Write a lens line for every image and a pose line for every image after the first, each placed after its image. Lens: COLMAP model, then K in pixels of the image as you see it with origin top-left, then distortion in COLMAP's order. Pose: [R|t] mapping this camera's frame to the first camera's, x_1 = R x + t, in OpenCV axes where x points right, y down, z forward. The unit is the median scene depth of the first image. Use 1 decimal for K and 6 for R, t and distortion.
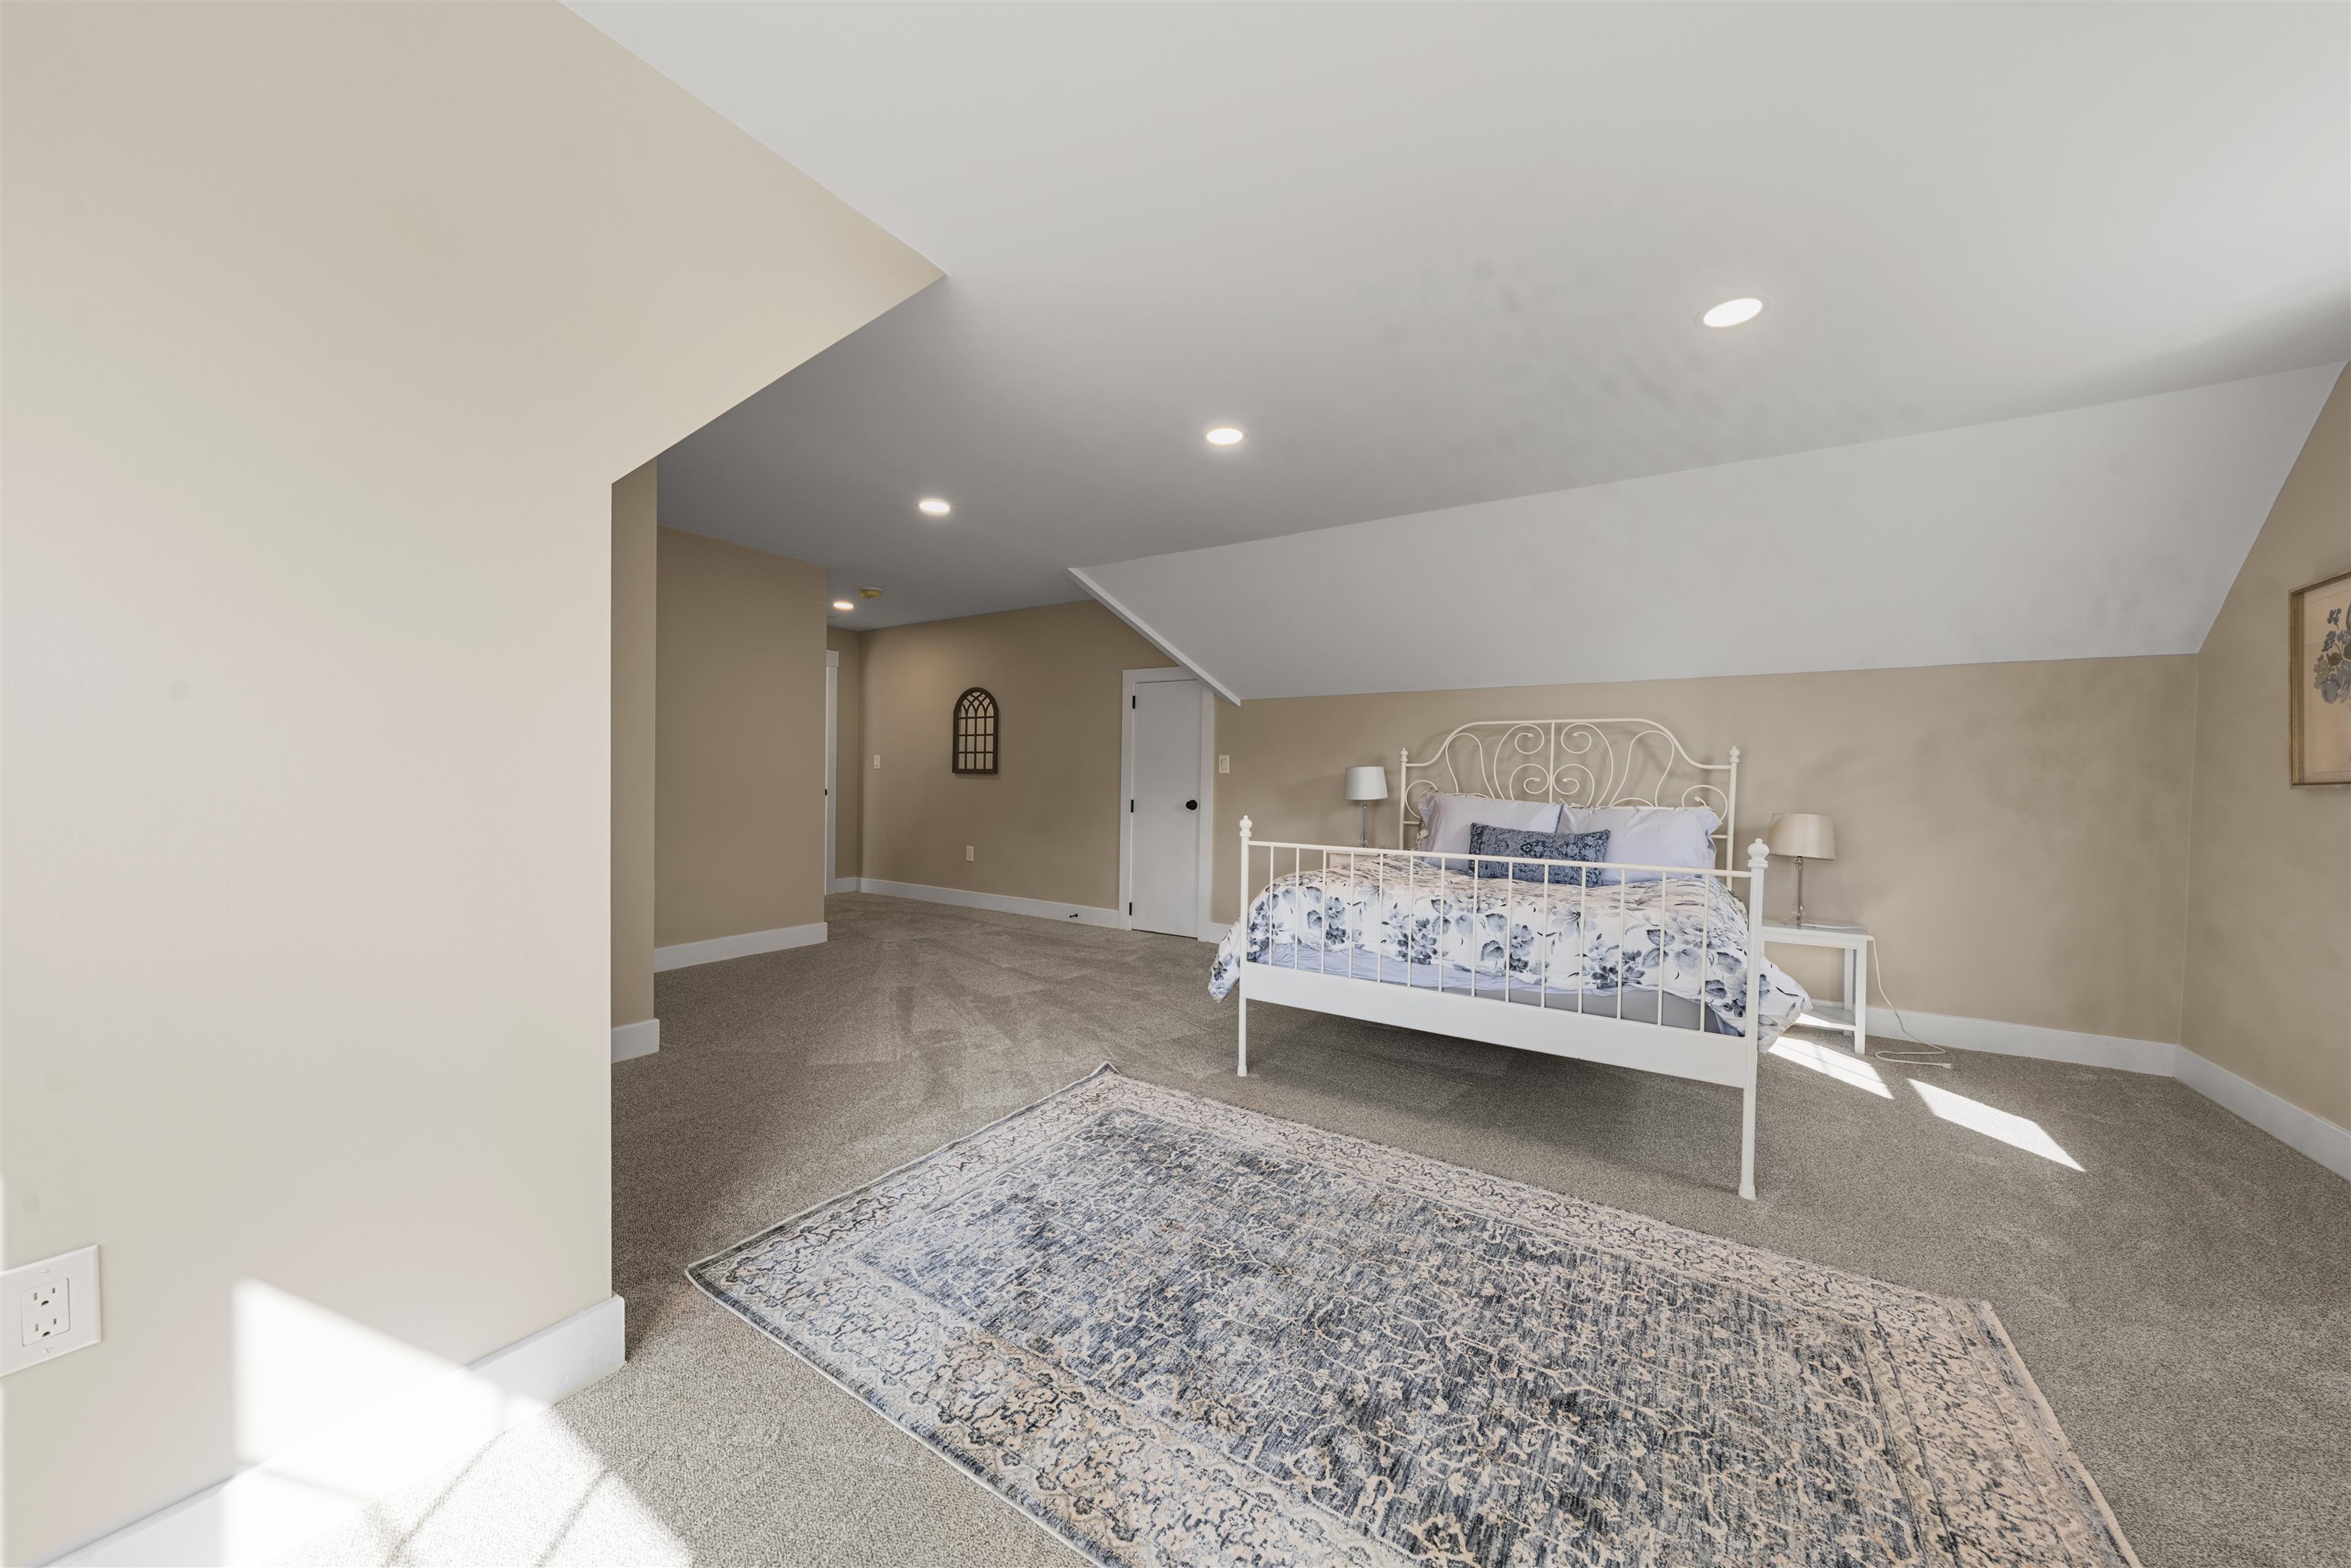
lens RADIAL K [[803.6, 0, 1167.0], [0, 803.6, 781.4], [0, 0, 1]] dist [-0.003100, -0.000191]
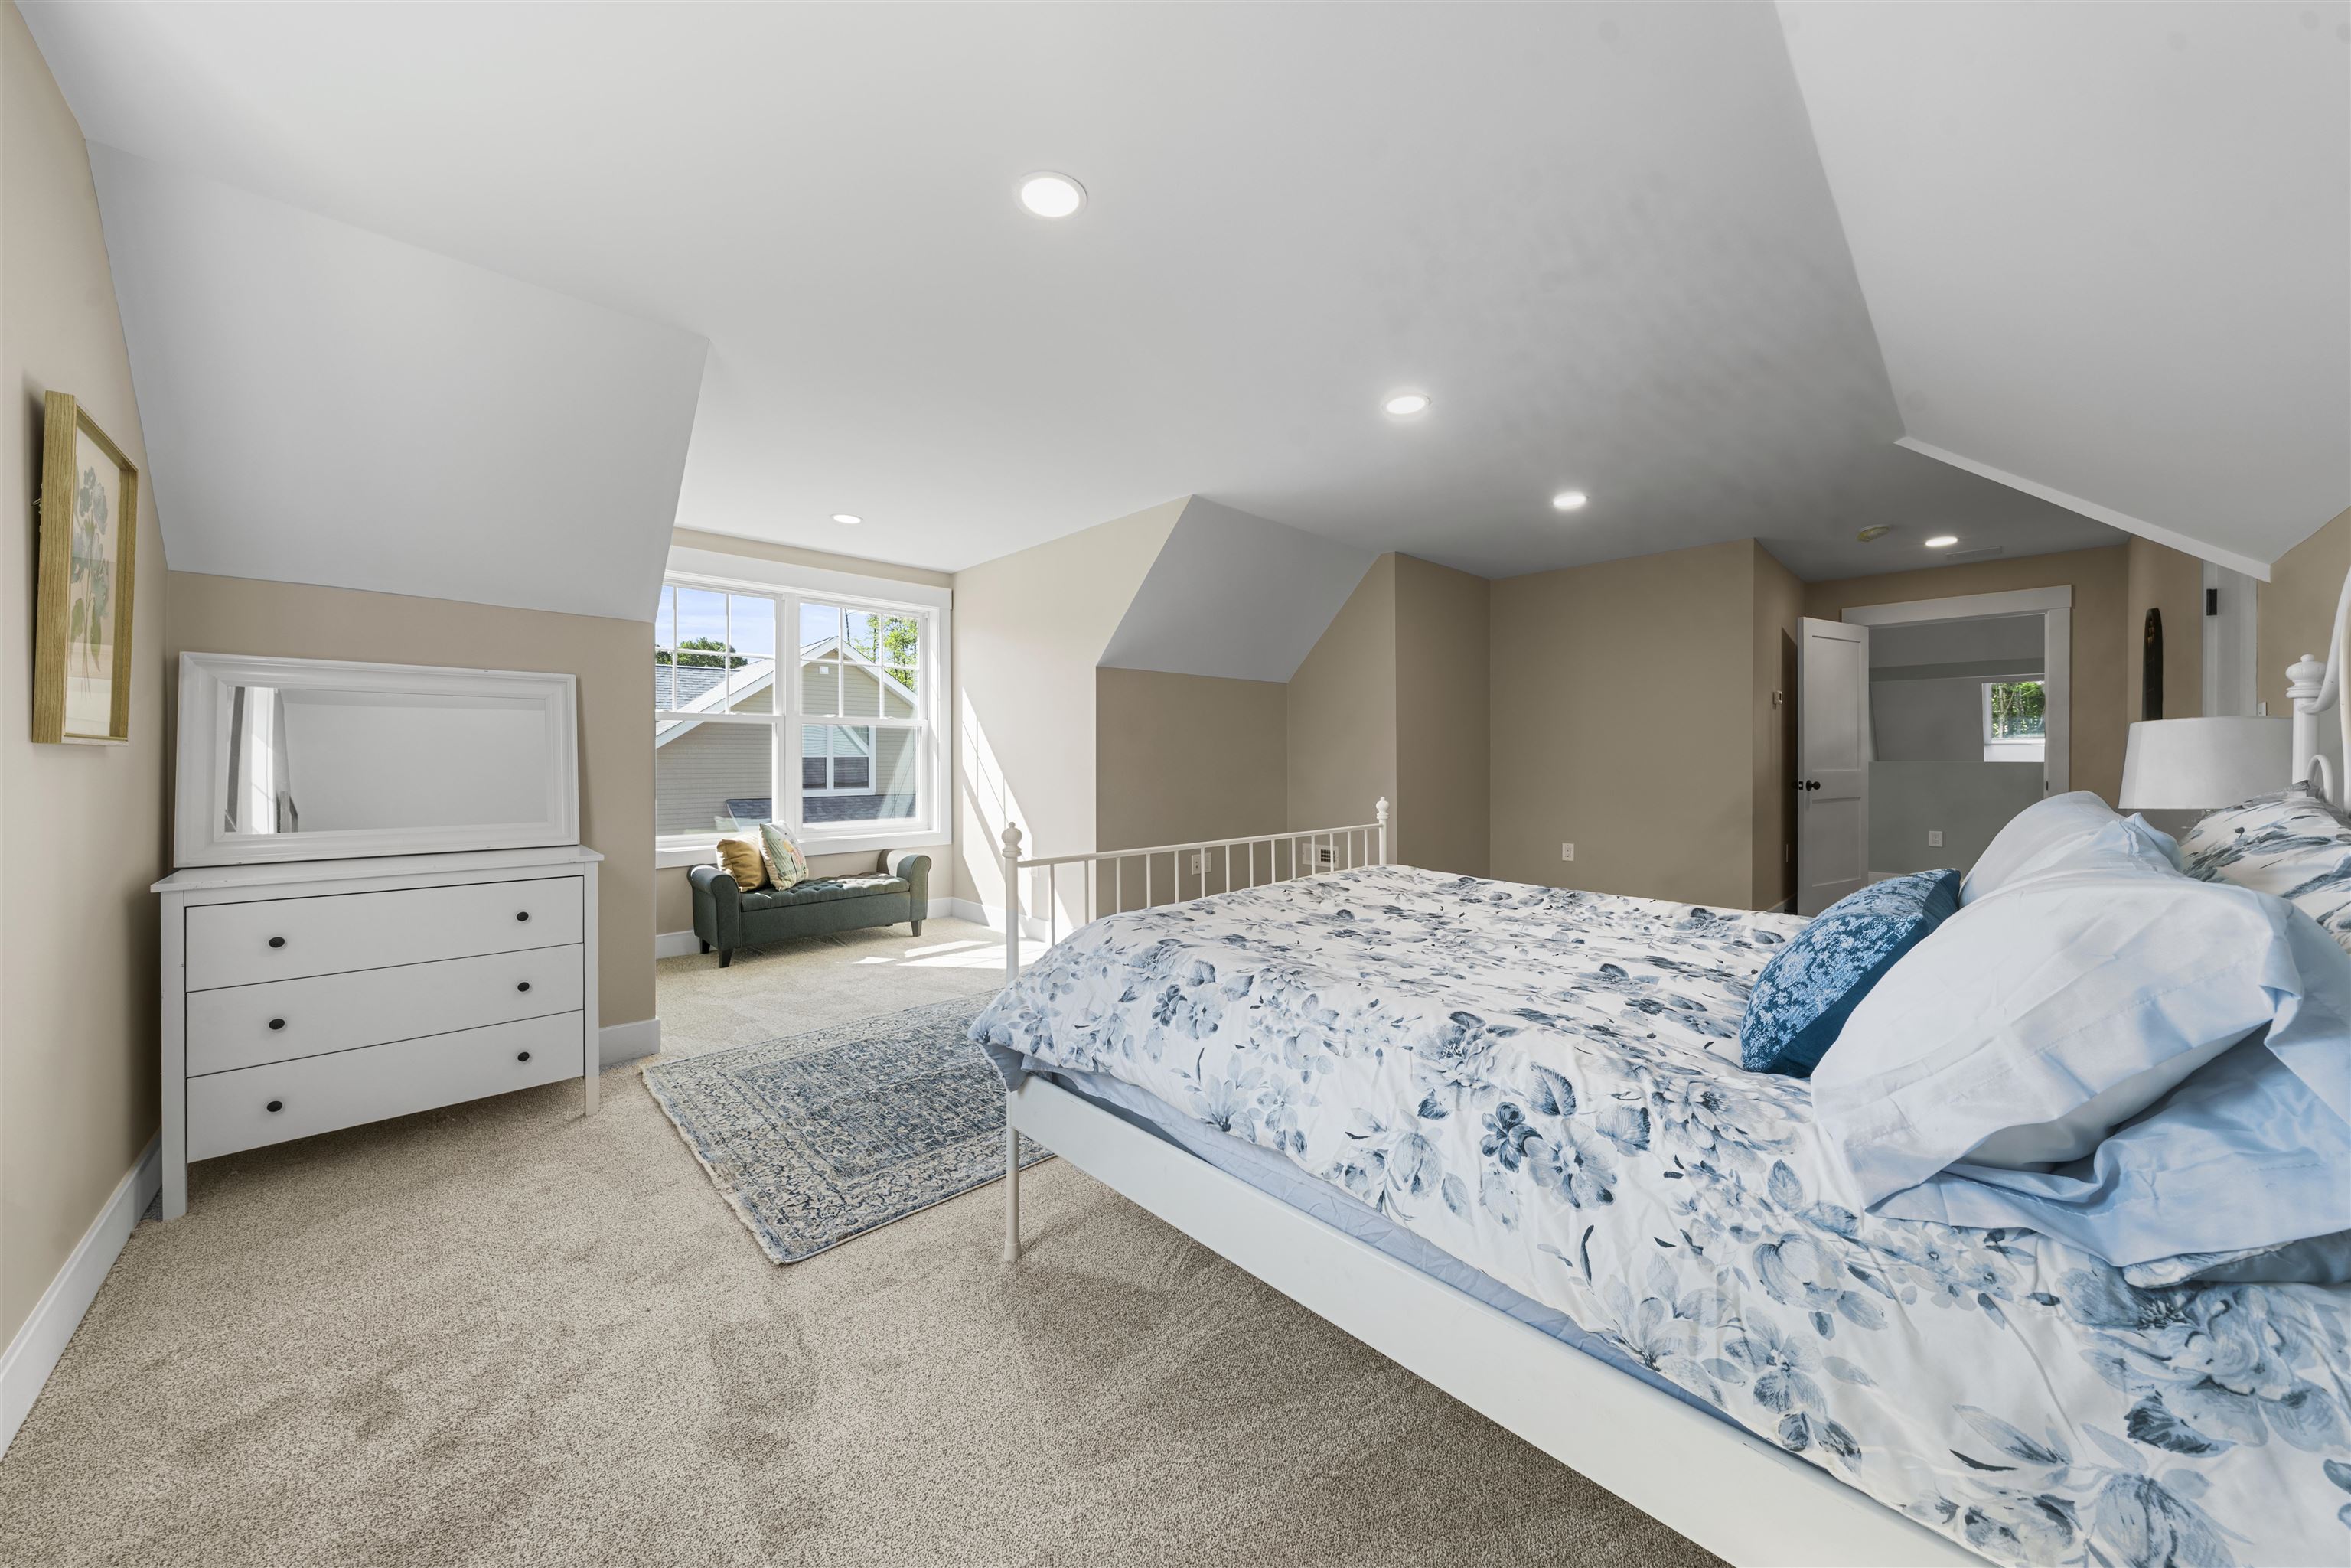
lens RADIAL K [[803.6, 0, 1175.4], [0, 803.6, 766.5], [0, 0, 1]] dist [-0.003100, -0.000191]
pose [[-0.227839, -0.006261, -0.973679, 0.493599], [-0.009993, 0.999942, -0.004092, 0.005337], [0.973648, 0.008798, -0.227888, 0.445080]]
